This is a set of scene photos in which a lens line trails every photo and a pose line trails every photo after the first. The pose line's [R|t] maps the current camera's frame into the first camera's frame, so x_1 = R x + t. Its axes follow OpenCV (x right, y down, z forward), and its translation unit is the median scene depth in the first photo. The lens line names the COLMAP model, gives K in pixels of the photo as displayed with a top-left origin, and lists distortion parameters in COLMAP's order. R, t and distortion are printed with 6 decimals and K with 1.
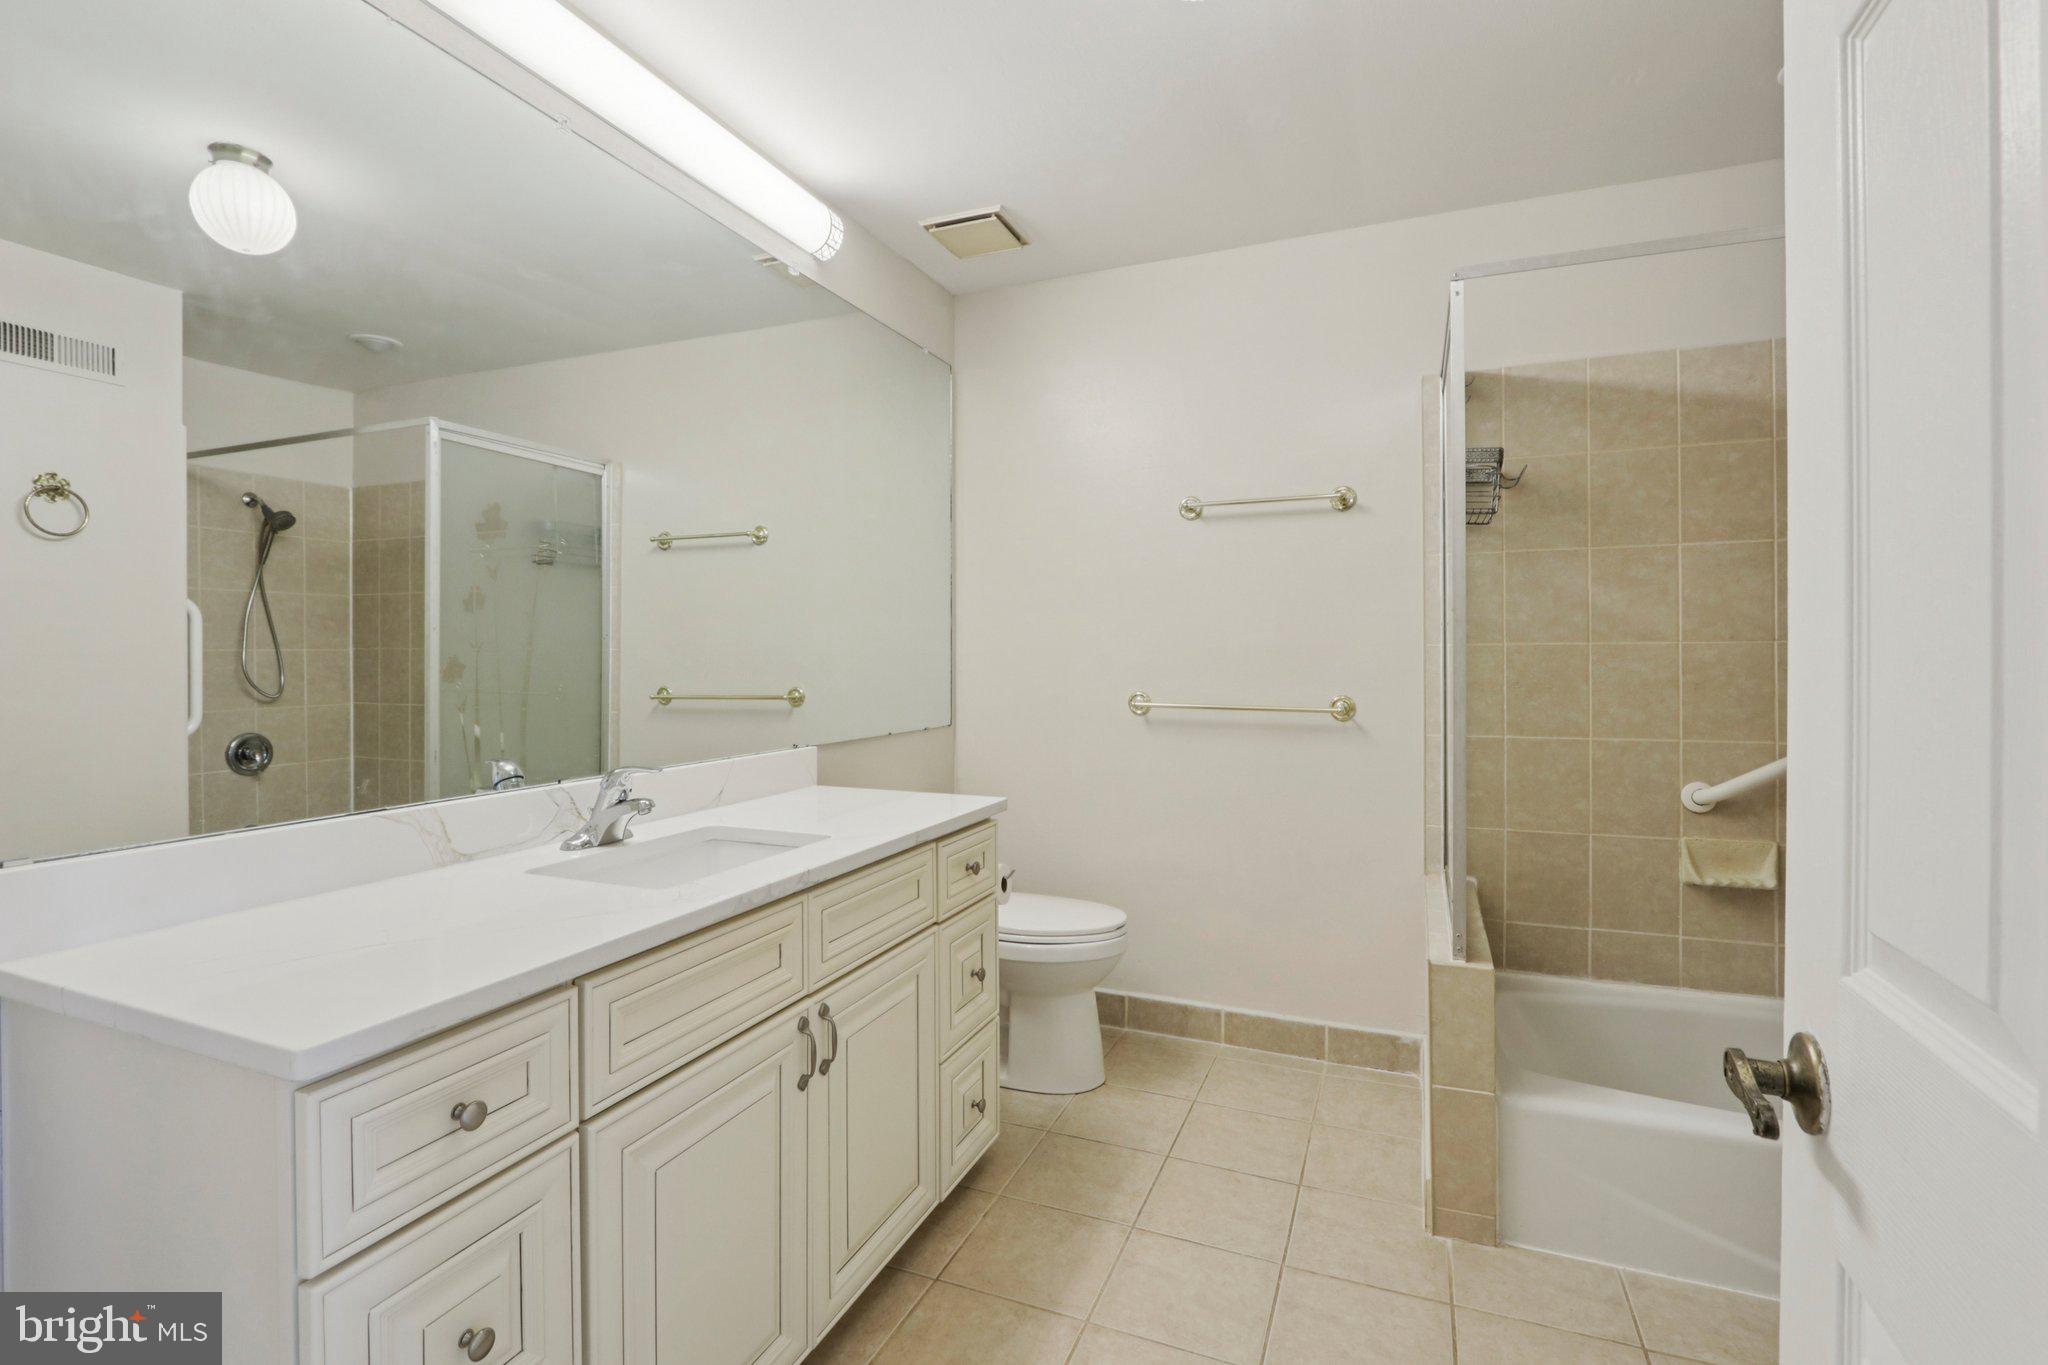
lens RADIAL K [[953.0, 0, 1029.9], [0, 953.0, 668.4], [0, 0, 1]] dist [-0.020751, 0.003855]
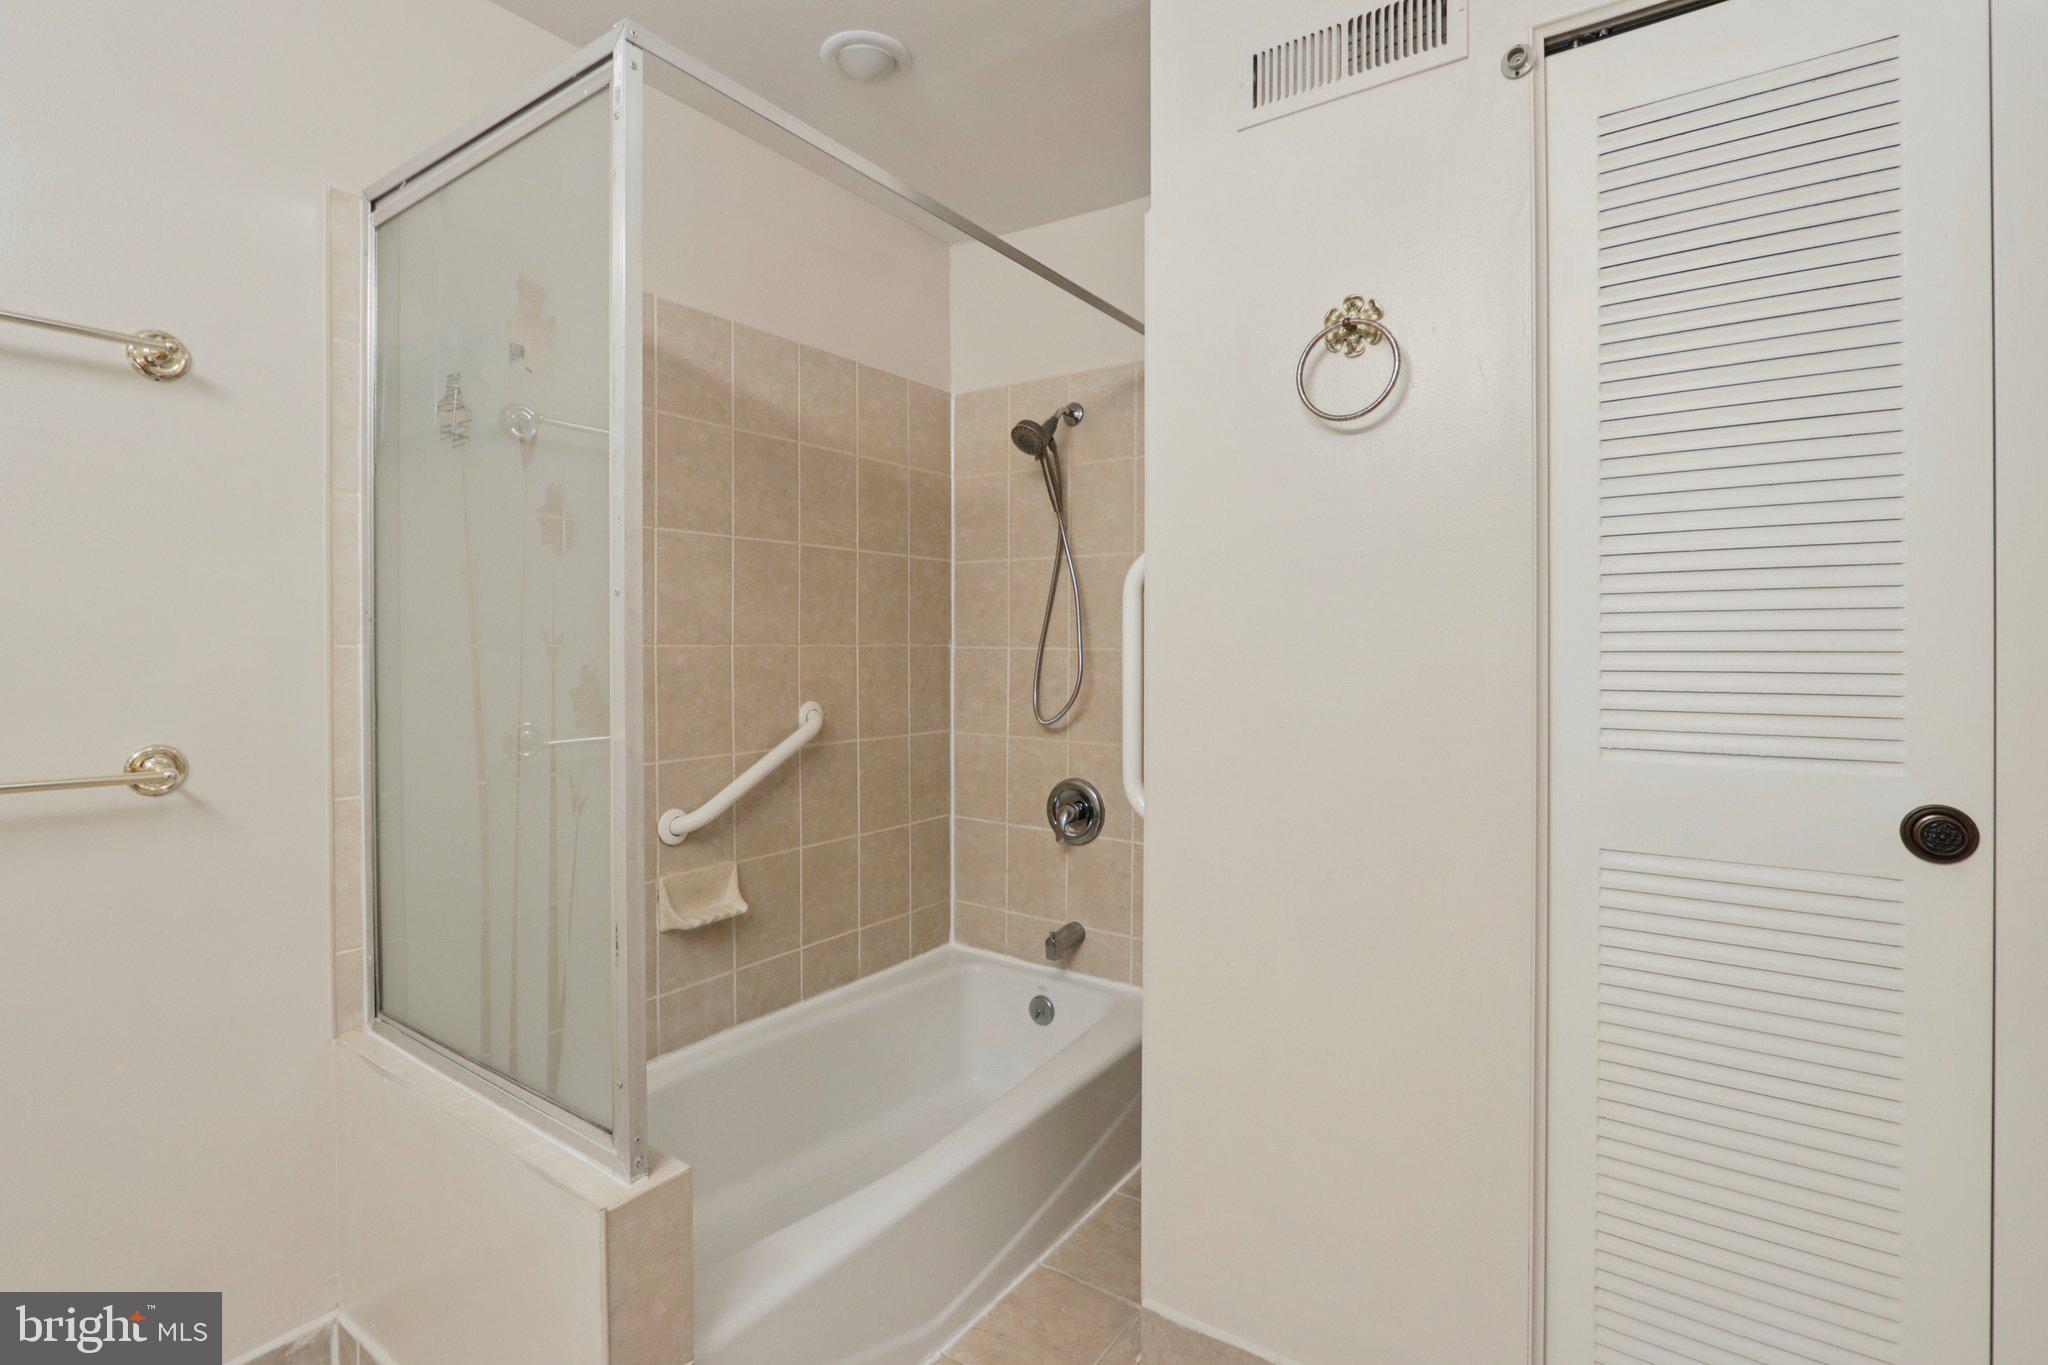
lens RADIAL K [[953.0, 0, 1004.9], [0, 953.0, 657.1], [0, 0, 1]] dist [-0.020751, 0.003855]
pose [[0.226753, -0.005990, 0.973934, -0.061647], [0.006589, 0.999968, 0.004616, -0.019522], [-0.973930, 0.005370, 0.226785, 0.511995]]
